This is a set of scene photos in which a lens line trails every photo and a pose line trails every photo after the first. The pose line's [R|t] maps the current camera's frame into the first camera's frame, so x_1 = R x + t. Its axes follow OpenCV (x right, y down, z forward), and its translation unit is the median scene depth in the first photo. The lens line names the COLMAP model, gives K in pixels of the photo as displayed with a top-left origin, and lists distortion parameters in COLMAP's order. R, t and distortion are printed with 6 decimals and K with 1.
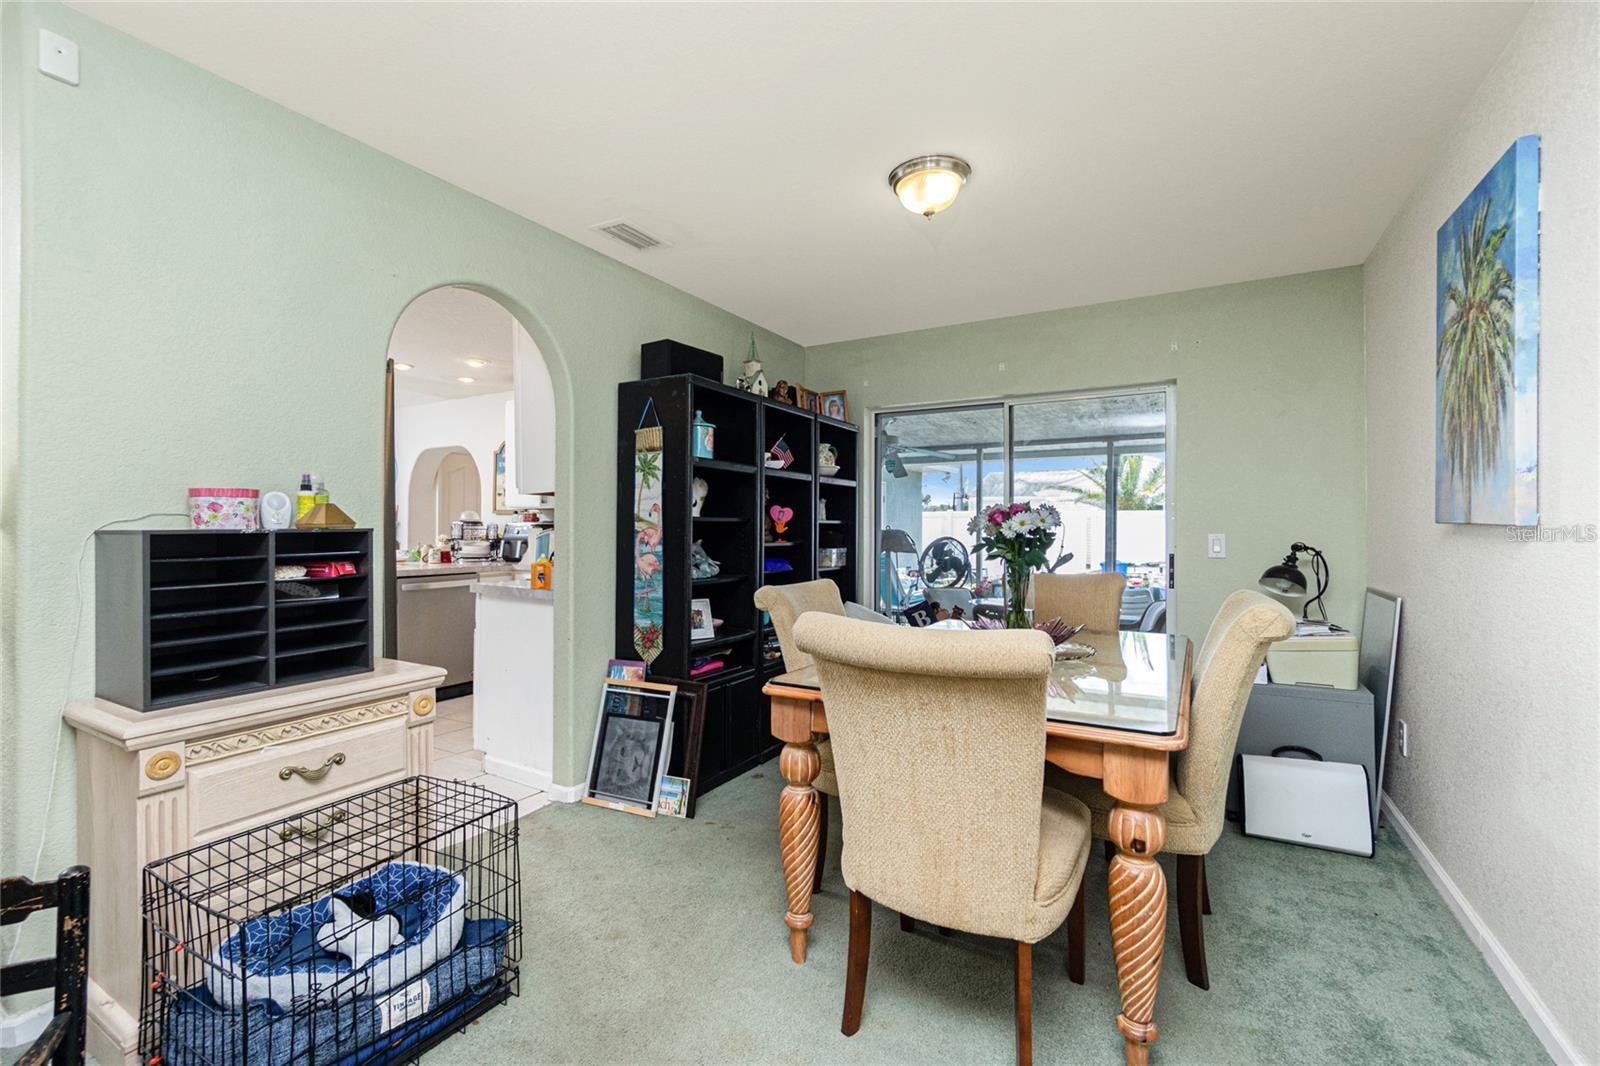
lens RADIAL K [[696.0, 0, 800.0], [0, 696.0, 533.0], [0, 0, 1]] dist [-0.002681, -0.000132]
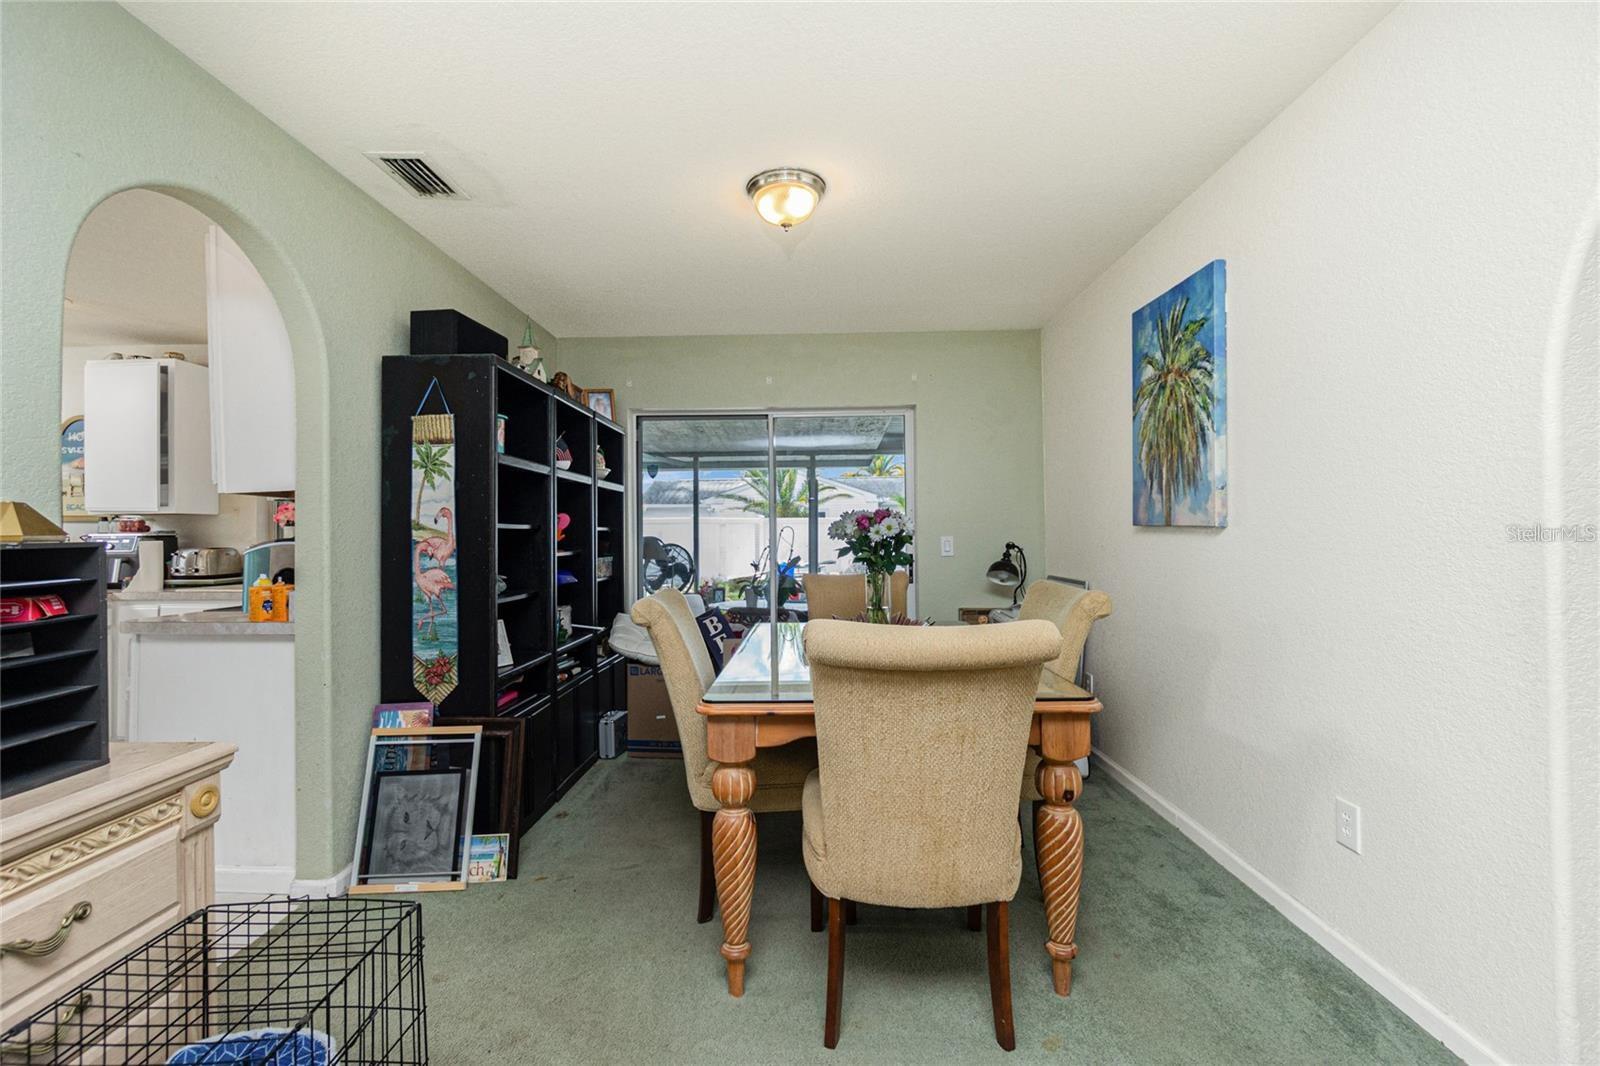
lens RADIAL K [[690.2, 0, 791.5], [0, 690.2, 535.7], [0, 0, 1]] dist [-0.003008, 0.000465]
pose [[0.876974, -0.012331, 0.480379, -0.242681], [0.015511, 0.999876, -0.002650, -0.000564], [-0.480287, 0.009776, 0.877057, 0.090486]]
